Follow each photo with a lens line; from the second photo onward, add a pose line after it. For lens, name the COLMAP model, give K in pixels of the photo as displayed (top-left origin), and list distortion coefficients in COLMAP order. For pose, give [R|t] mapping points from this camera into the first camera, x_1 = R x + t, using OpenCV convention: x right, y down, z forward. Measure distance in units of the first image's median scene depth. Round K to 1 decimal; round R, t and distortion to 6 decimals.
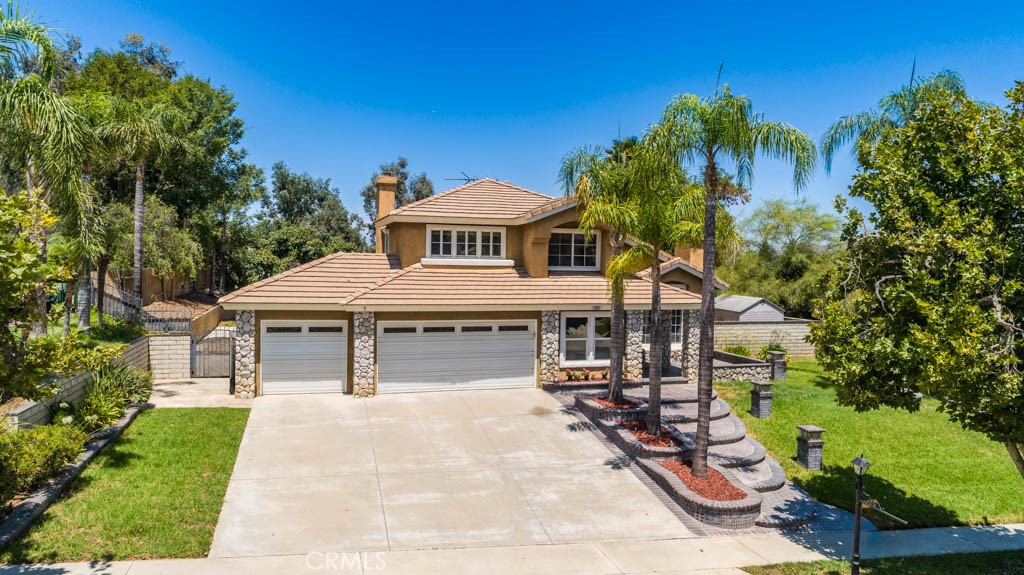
lens RADIAL K [[693.7, 0, 512.0], [0, 693.7, 287.5], [0, 0, 1]] dist [-0.039023, -0.000575]
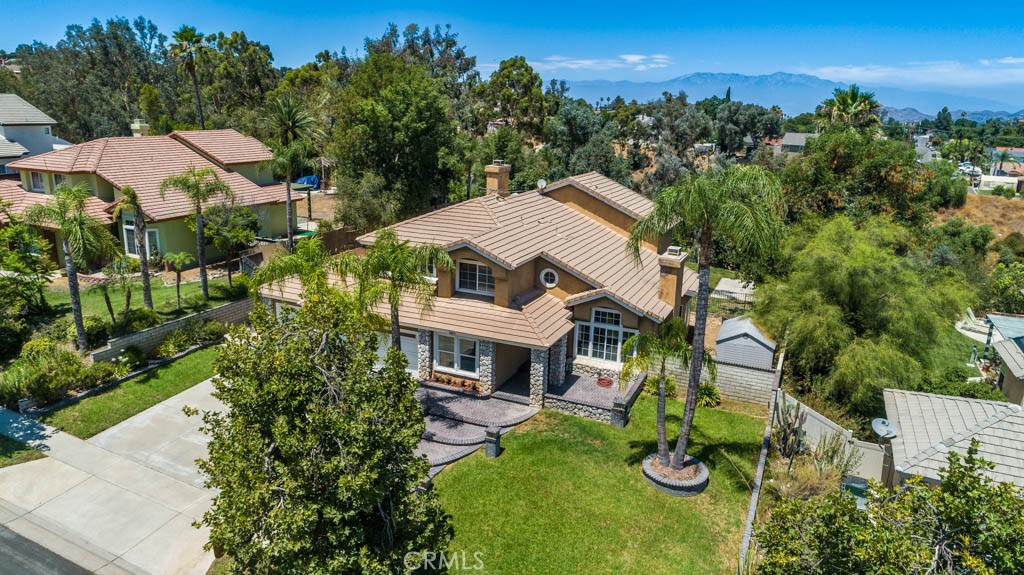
lens RADIAL K [[693.7, 0, 512.0], [0, 693.7, 287.5], [0, 0, 1]] dist [-0.039023, -0.000575]
pose [[0.754537, 0.171832, -0.633362, 1.004091], [-0.037637, 0.974854, 0.219642, -0.338943], [0.655178, -0.141890, 0.742031, 0.131036]]
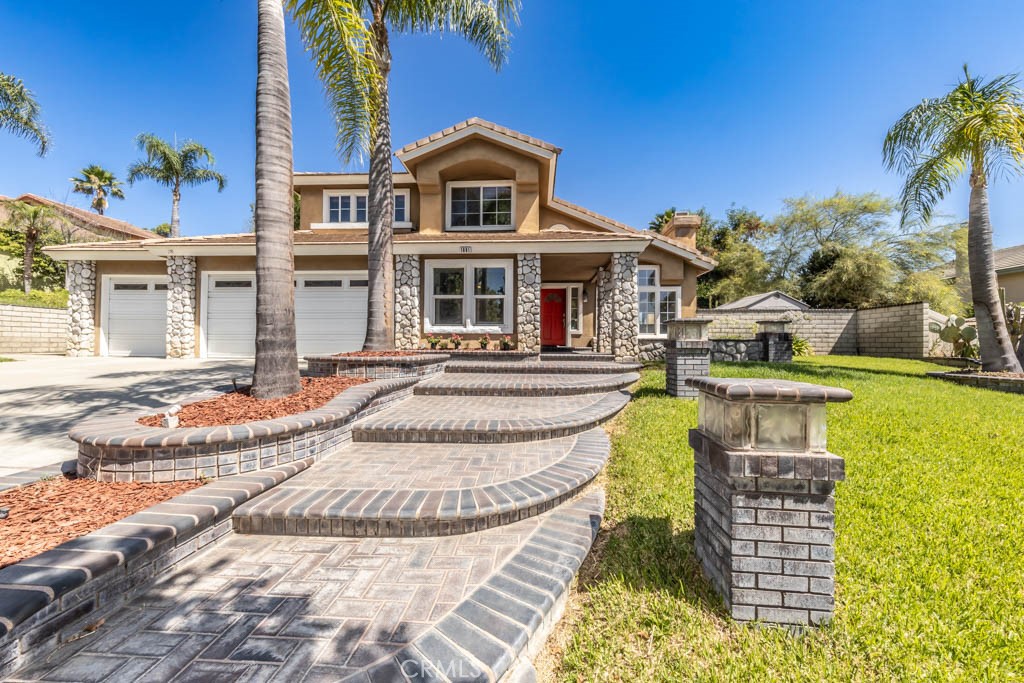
lens RADIAL K [[367.8, 0, 513.0], [0, 367.8, 350.5], [0, 0, 1]] dist [0.001551, 0.000188]
pose [[0.937535, -0.007233, -0.347815, 0.302636], [-0.003937, 0.999499, -0.031397, 0.147608], [0.347868, 0.030805, 0.937037, 0.654405]]
